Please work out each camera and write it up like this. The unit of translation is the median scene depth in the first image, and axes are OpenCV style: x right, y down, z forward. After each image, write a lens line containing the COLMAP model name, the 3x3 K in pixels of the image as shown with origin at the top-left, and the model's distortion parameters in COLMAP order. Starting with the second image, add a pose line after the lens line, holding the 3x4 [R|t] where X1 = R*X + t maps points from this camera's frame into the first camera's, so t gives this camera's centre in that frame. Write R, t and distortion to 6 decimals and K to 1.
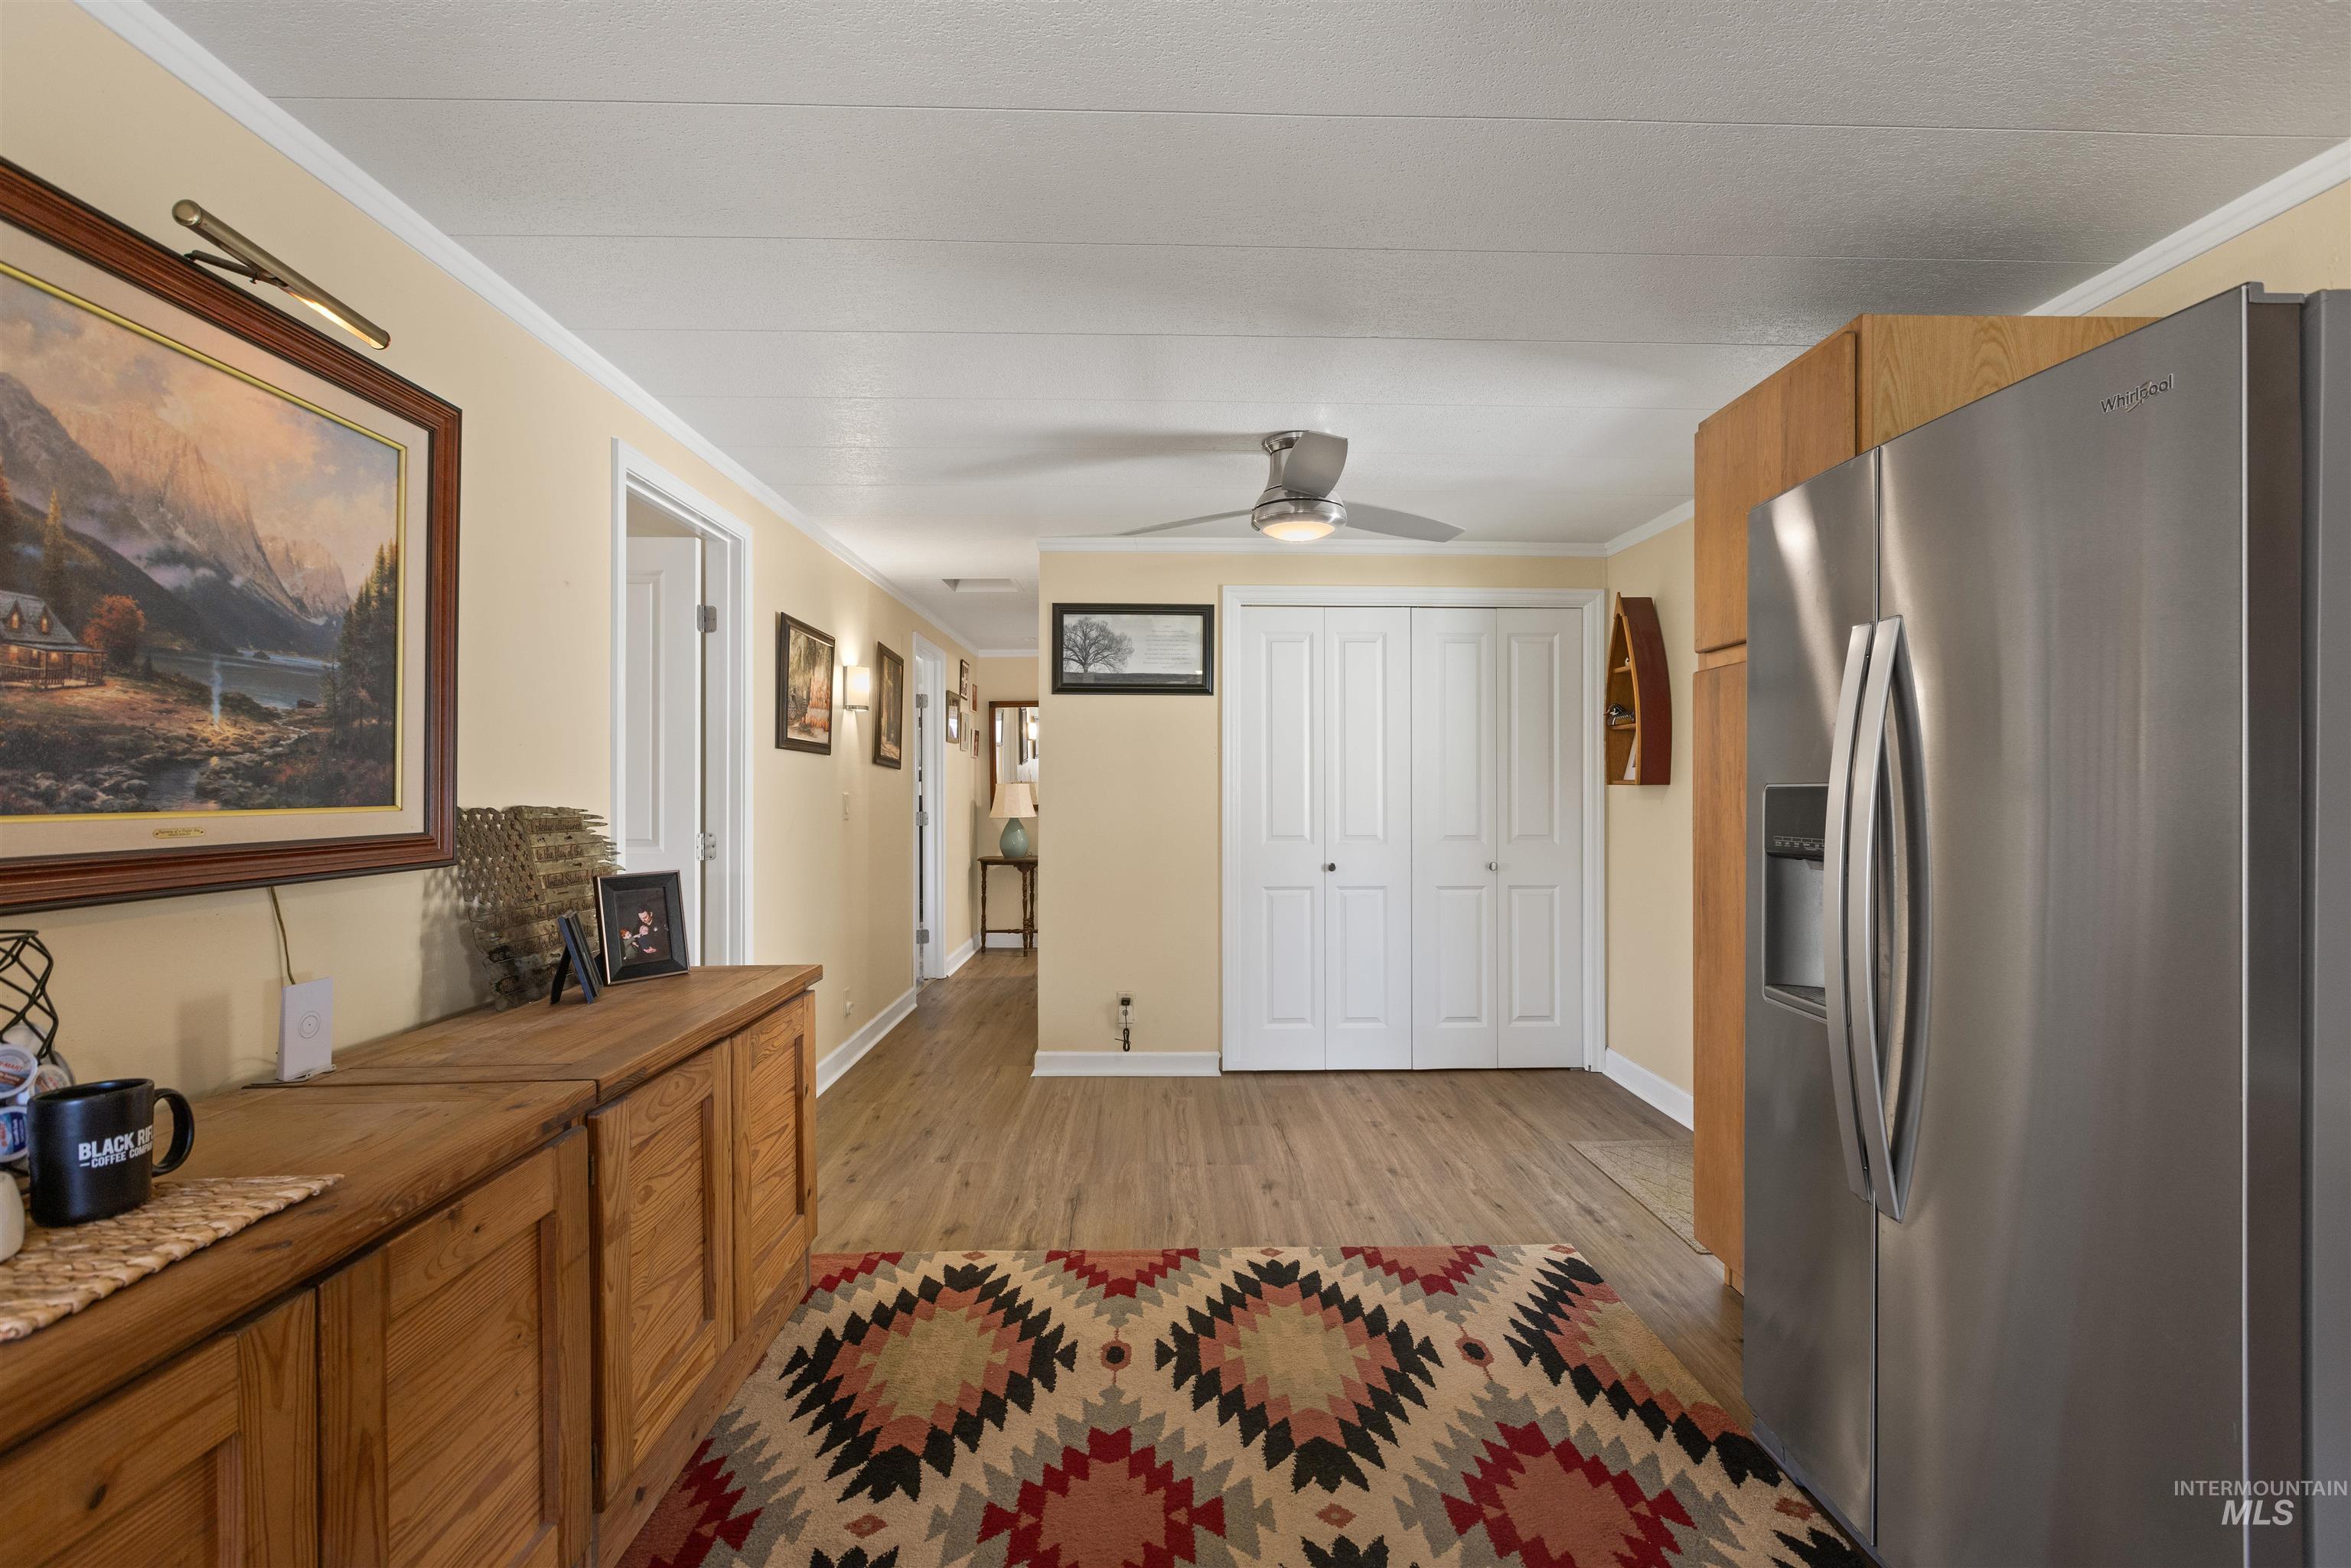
lens RADIAL K [[1047.5, 0, 1176.0], [0, 1047.5, 782.7], [0, 0, 1]] dist [0.001514, -0.000279]
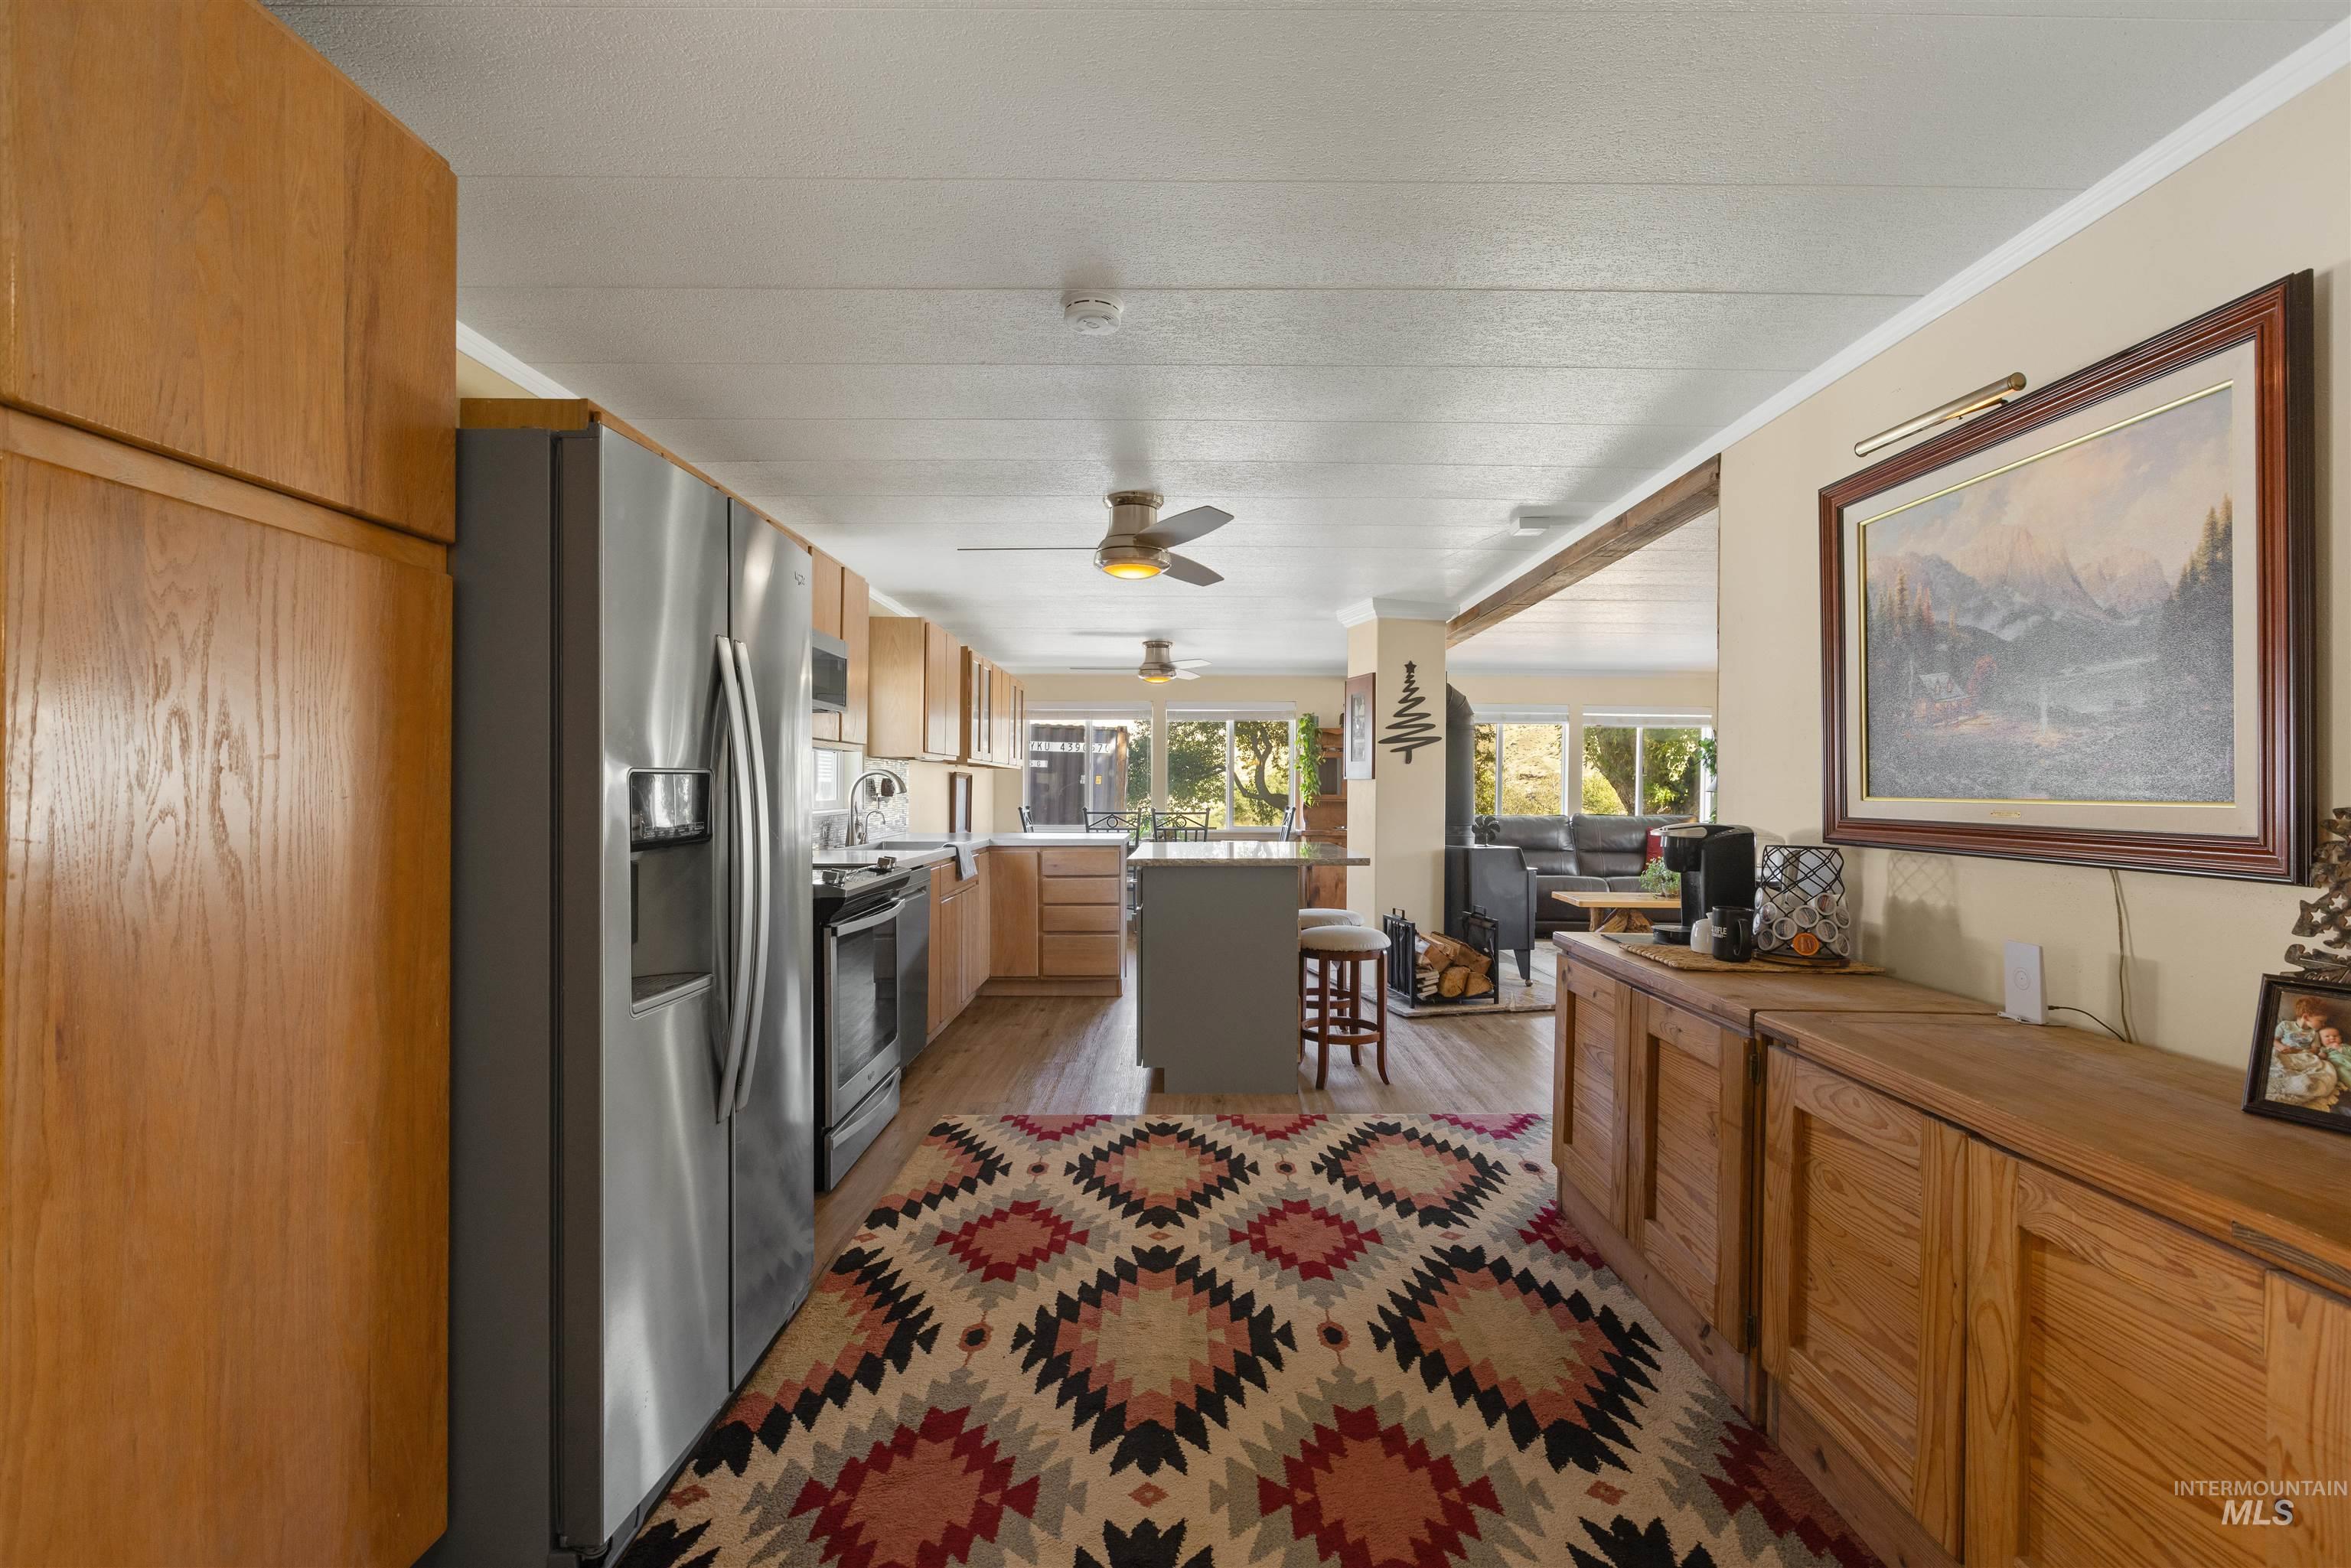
lens RADIAL K [[1047.5, 0, 1176.0], [0, 1047.5, 782.7], [0, 0, 1]] dist [0.001514, -0.000279]
pose [[-0.999790, -0.005240, 0.019807, 0.082078], [-0.005386, 0.999959, -0.007294, 0.013641], [-0.019768, -0.007399, -0.999777, 1.509989]]
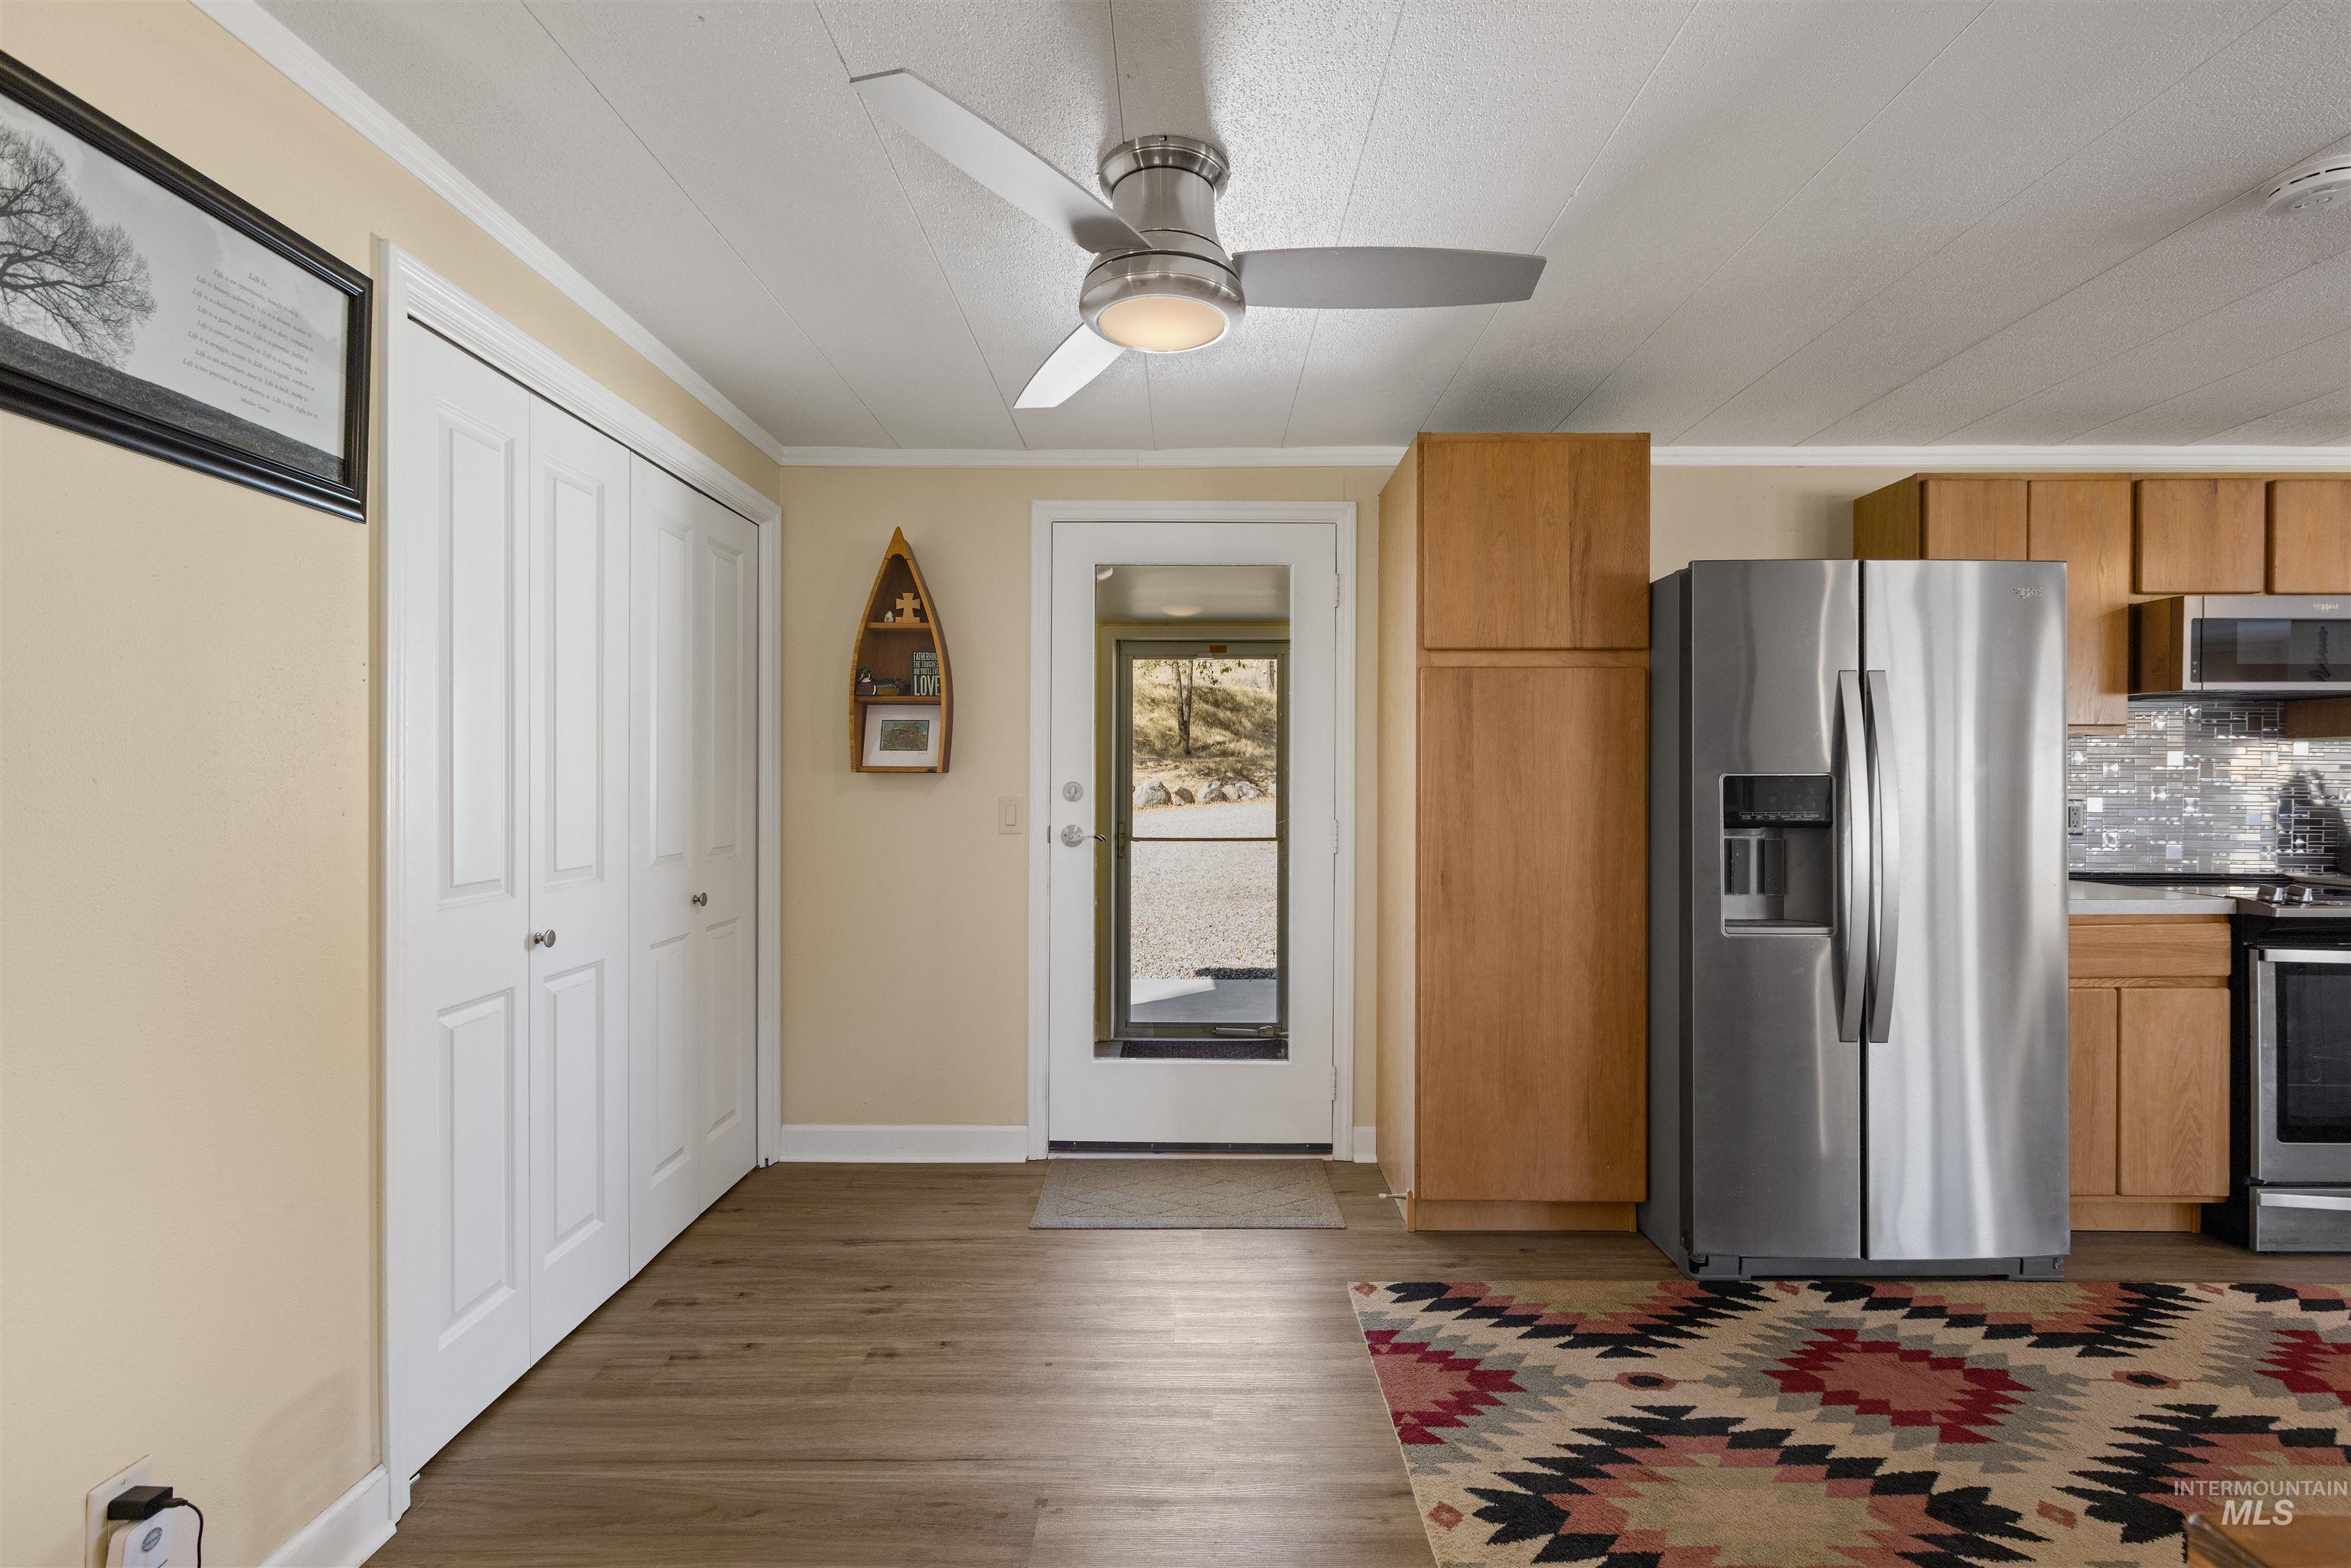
lens RADIAL K [[1055.9, 0, 1187.9], [0, 1055.9, 779.6], [0, 0, 1]] dist [-0.001424, -0.000364]
pose [[0.021492, -0.001384, 0.999768, -0.639689], [-0.007760, 0.999969, 0.001551, 0.009691], [-0.999739, -0.007792, 0.021481, 1.348299]]
